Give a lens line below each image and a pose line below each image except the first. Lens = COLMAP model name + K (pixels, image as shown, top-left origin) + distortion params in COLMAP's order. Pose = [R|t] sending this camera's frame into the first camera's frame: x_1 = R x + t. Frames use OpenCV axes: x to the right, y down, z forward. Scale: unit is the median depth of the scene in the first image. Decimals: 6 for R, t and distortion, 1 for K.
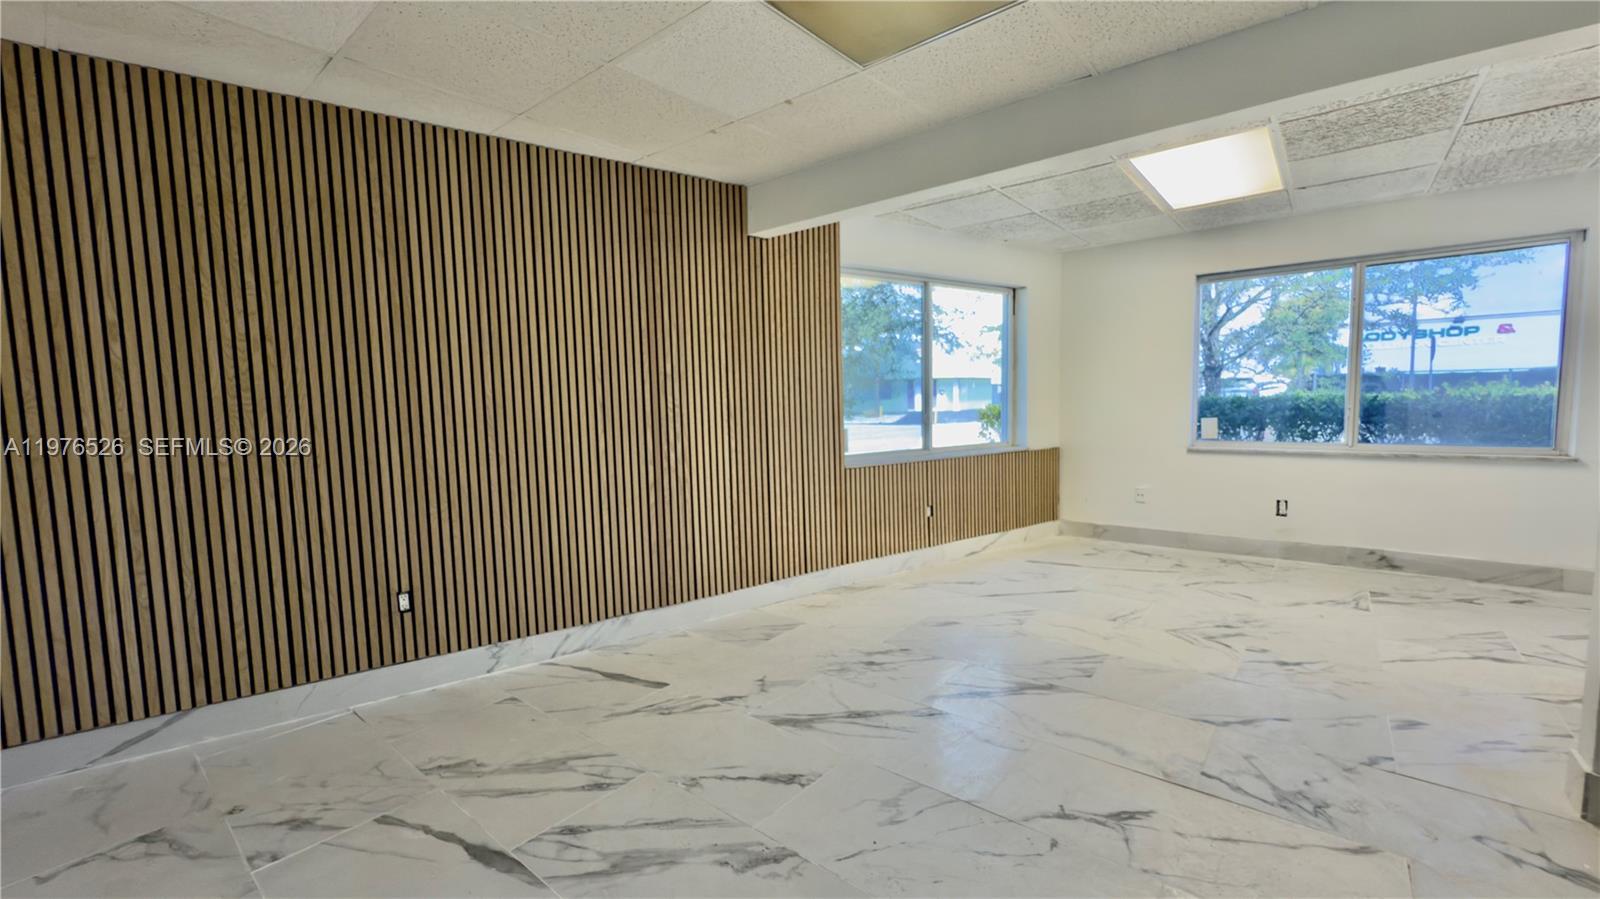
lens RADIAL K [[642.7, 0, 800.0], [0, 642.7, 449.5], [0, 0, 1]] dist [-0.002300, 0.000208]
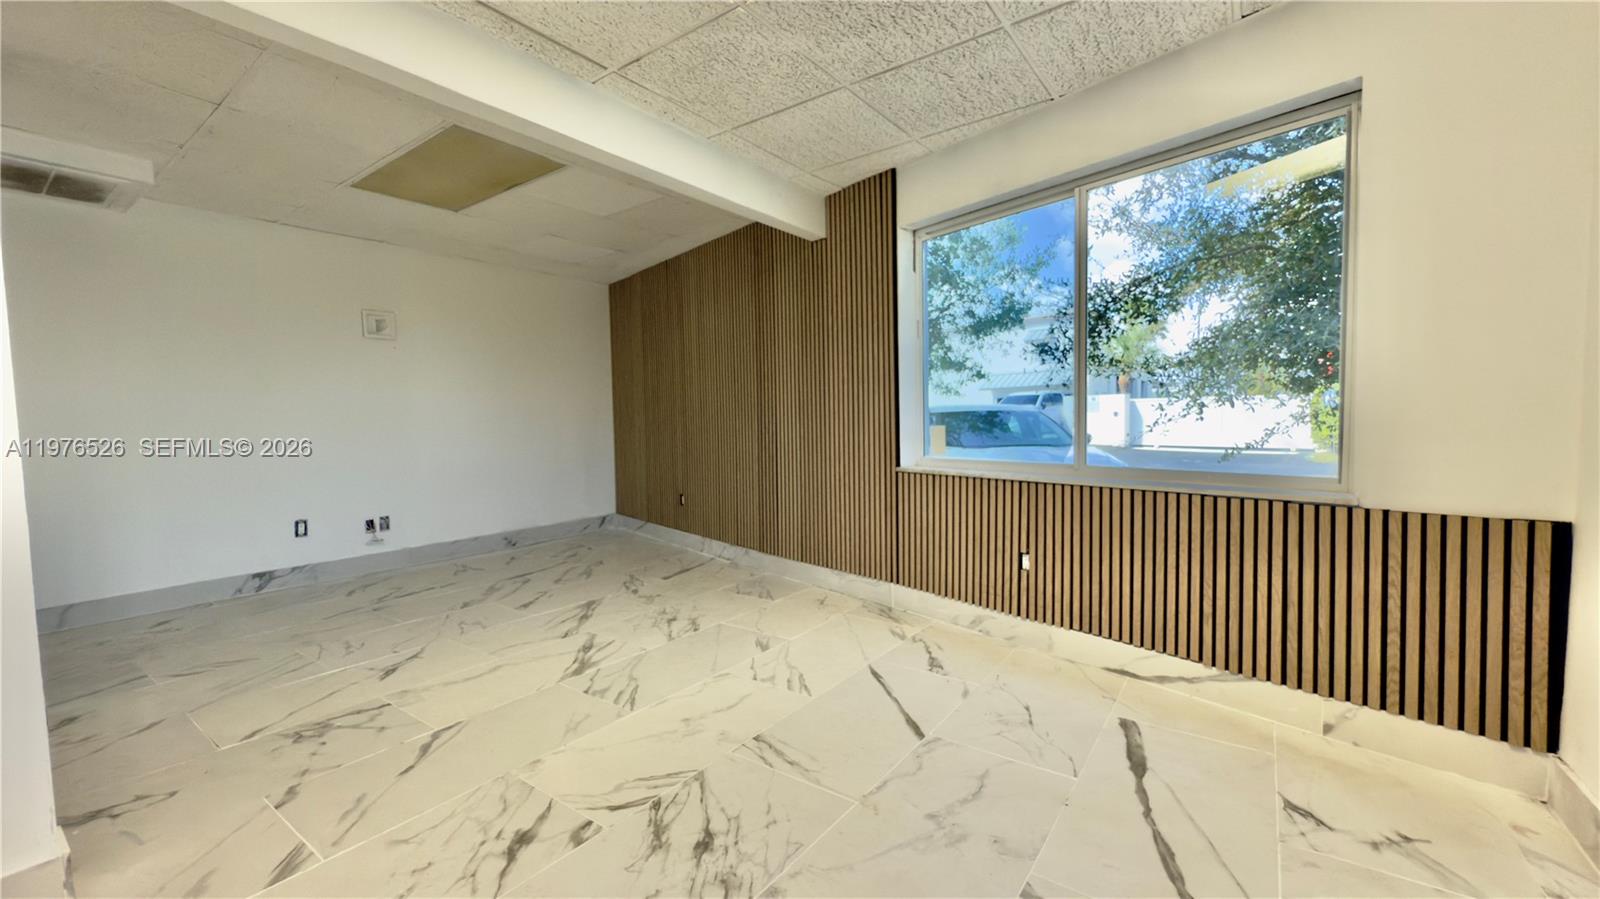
lens RADIAL K [[642.7, 0, 800.0], [0, 642.7, 449.5], [0, 0, 1]] dist [-0.002300, 0.000208]
pose [[0.063665, 0.072982, -0.995299, 1.205265], [-0.061696, 0.995703, 0.069066, -0.065386], [0.996062, 0.057009, 0.067894, 1.086721]]
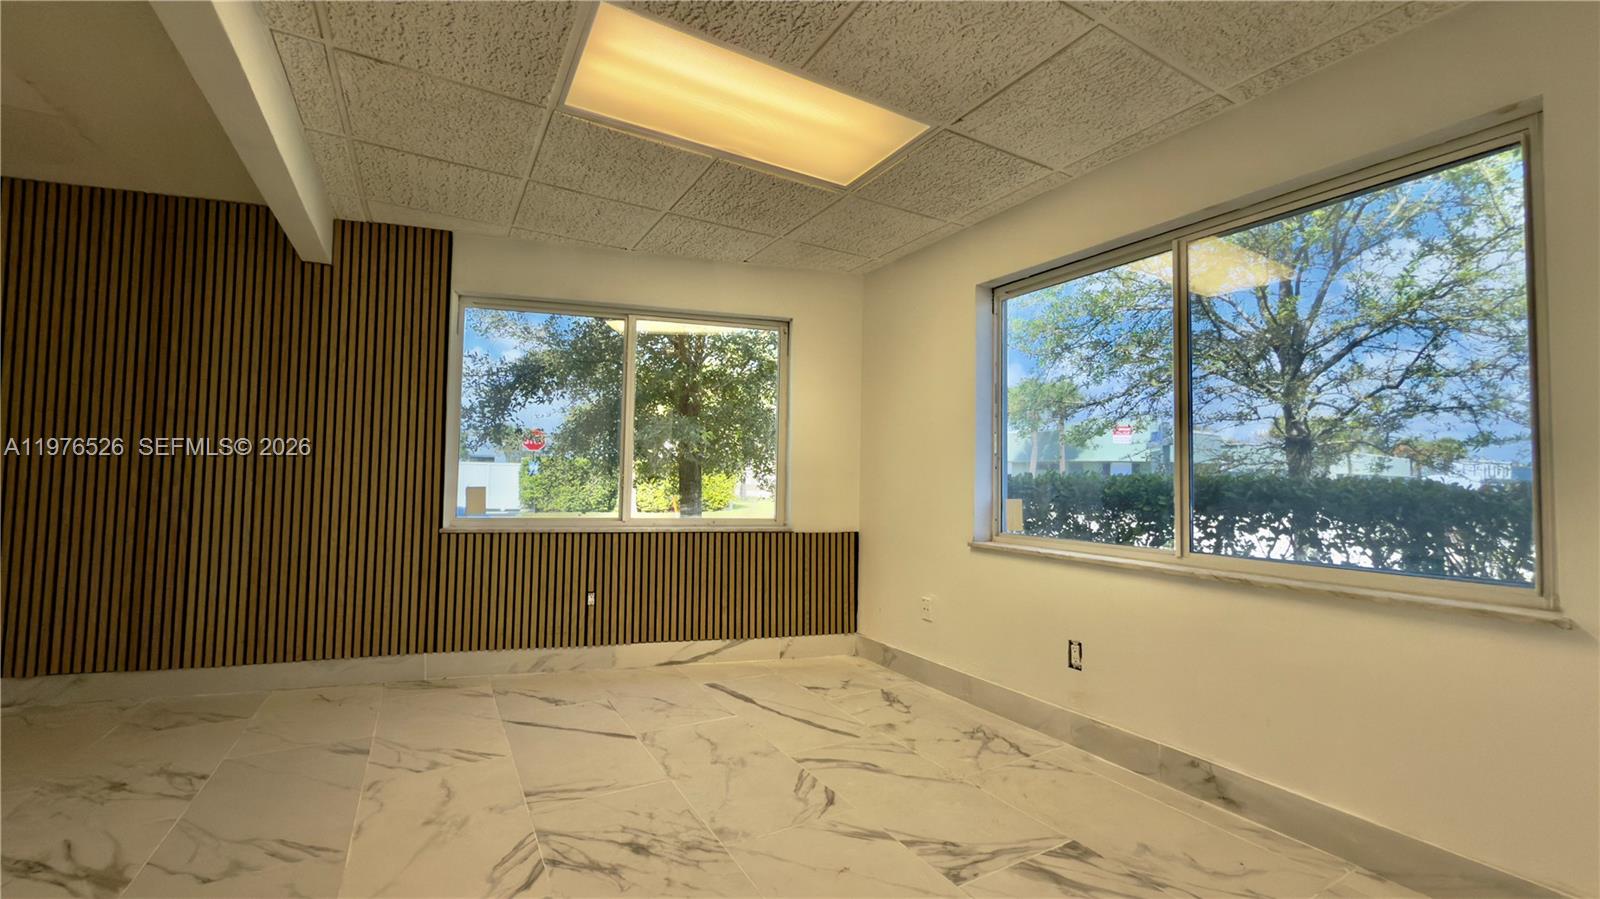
lens RADIAL K [[638.7, 0, 803.7], [0, 638.7, 449.8], [0, 0, 1]] dist [-0.000243, 0.000147]
pose [[0.939332, 0.024293, -0.342149, 1.047667], [-0.066186, 0.991580, -0.111301, -0.020575], [0.336565, 0.127194, 0.933031, 0.509406]]
